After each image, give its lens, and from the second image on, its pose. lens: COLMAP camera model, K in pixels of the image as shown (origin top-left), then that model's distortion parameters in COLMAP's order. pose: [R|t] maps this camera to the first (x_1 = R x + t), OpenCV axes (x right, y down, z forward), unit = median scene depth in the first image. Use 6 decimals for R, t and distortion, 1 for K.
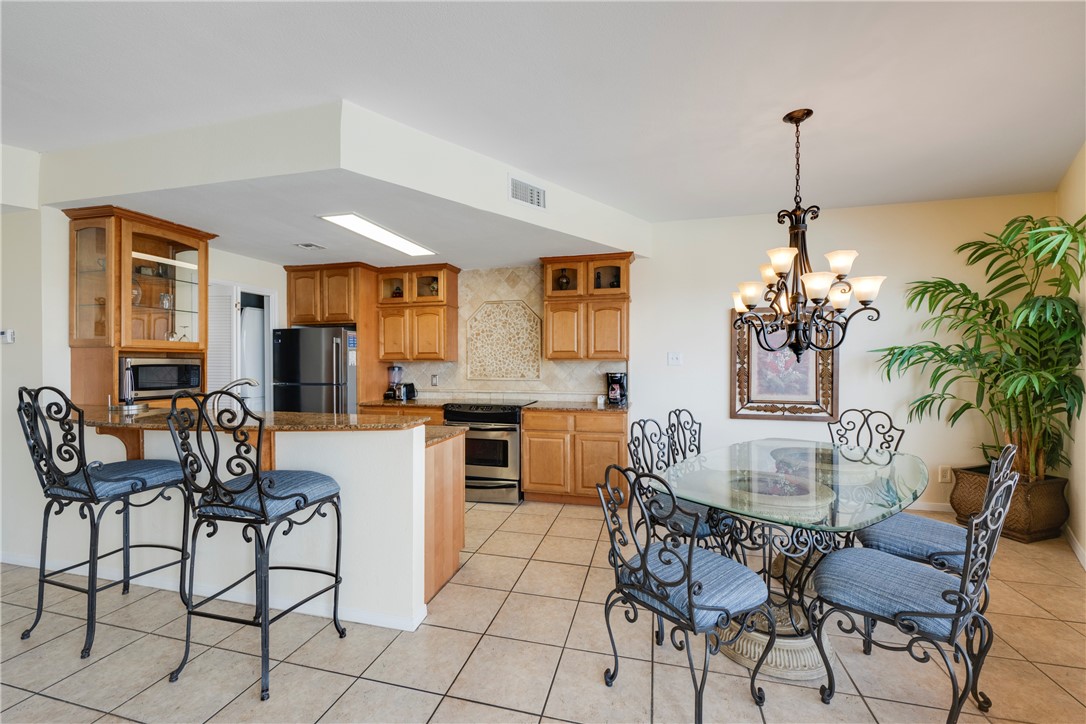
lens RADIAL K [[431.9, 0, 546.4], [0, 431.9, 361.3], [0, 0, 1]] dist [-0.000631, 0.000018]
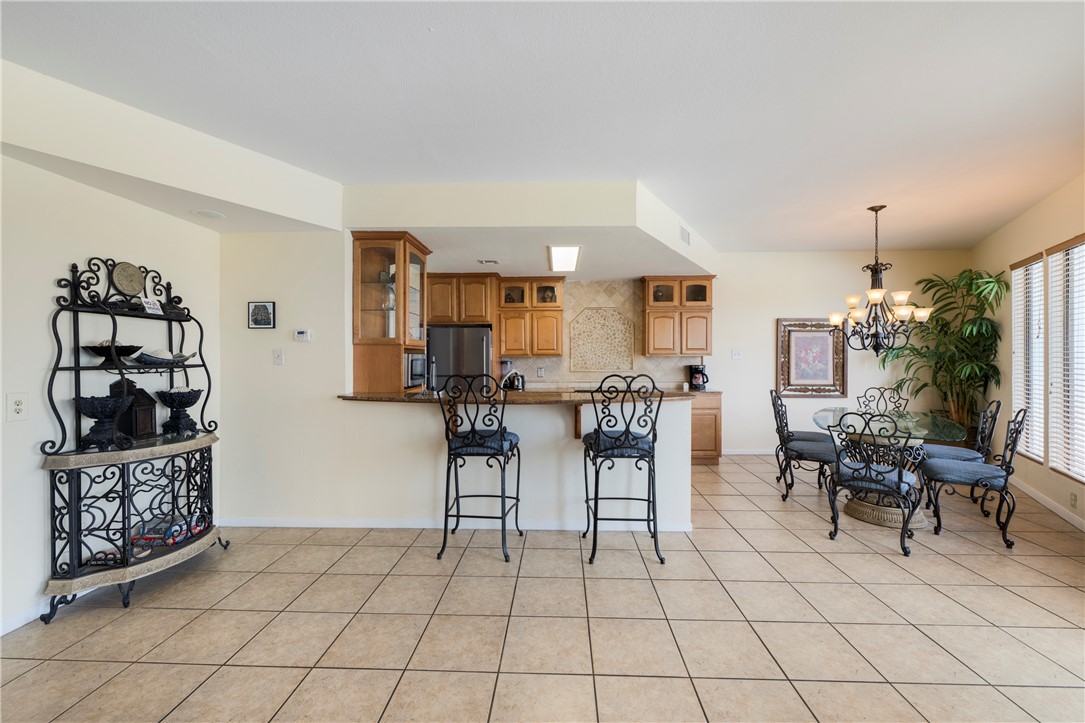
lens RADIAL K [[437.8, 0, 544.0], [0, 437.8, 355.6], [0, 0, 1]] dist [-0.000359, 0.000033]
pose [[0.977930, 0.000247, 0.208934, -0.590843], [0.000208, 0.999998, -0.002154, 0.000560], [-0.208934, 0.002150, 0.977927, -0.216282]]
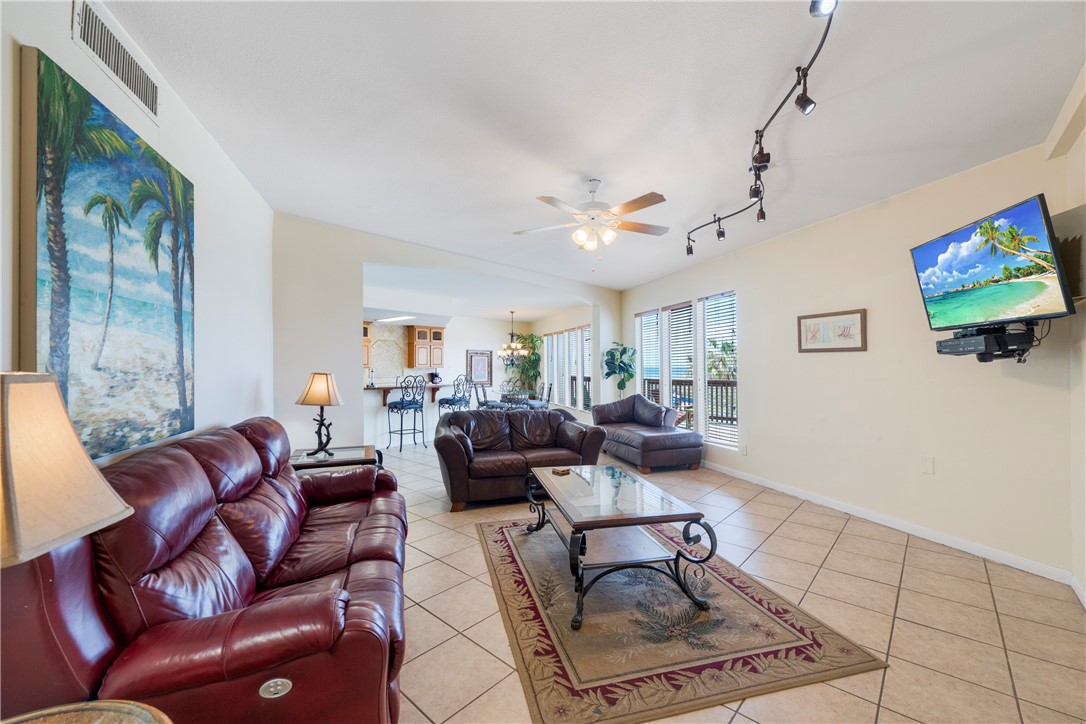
lens RADIAL K [[432.2, 0, 543.0], [0, 432.2, 362.0], [0, 0, 1]] dist [0.000144, 0.000065]
pose [[0.471271, 0.009144, 0.881941, -1.829705], [0.004497, 0.999908, -0.012770, -0.001709], [-0.881977, 0.009984, 0.471186, -0.778622]]
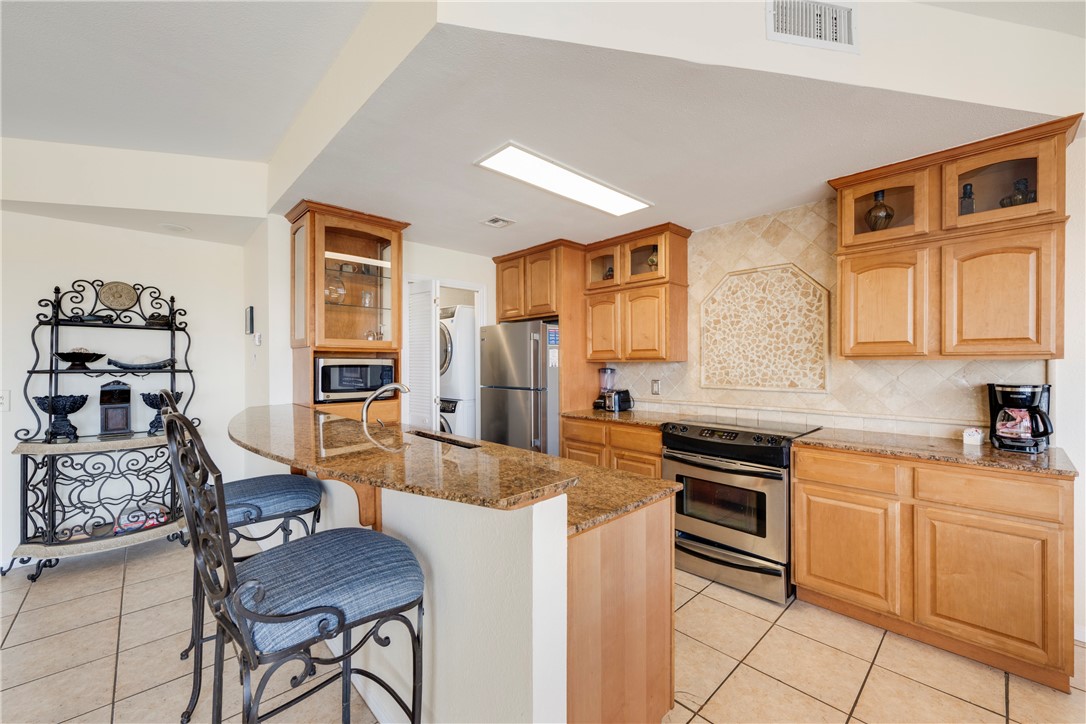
lens RADIAL K [[431.6, 0, 544.0], [0, 431.6, 364.7], [0, 0, 1]] dist [0.000581, -0.000169]
pose [[0.843959, 0.001841, -0.536404, -0.026635], [0.001040, 0.999987, 0.005069, 0.001755], [0.536406, -0.004836, 0.843946, 0.316503]]
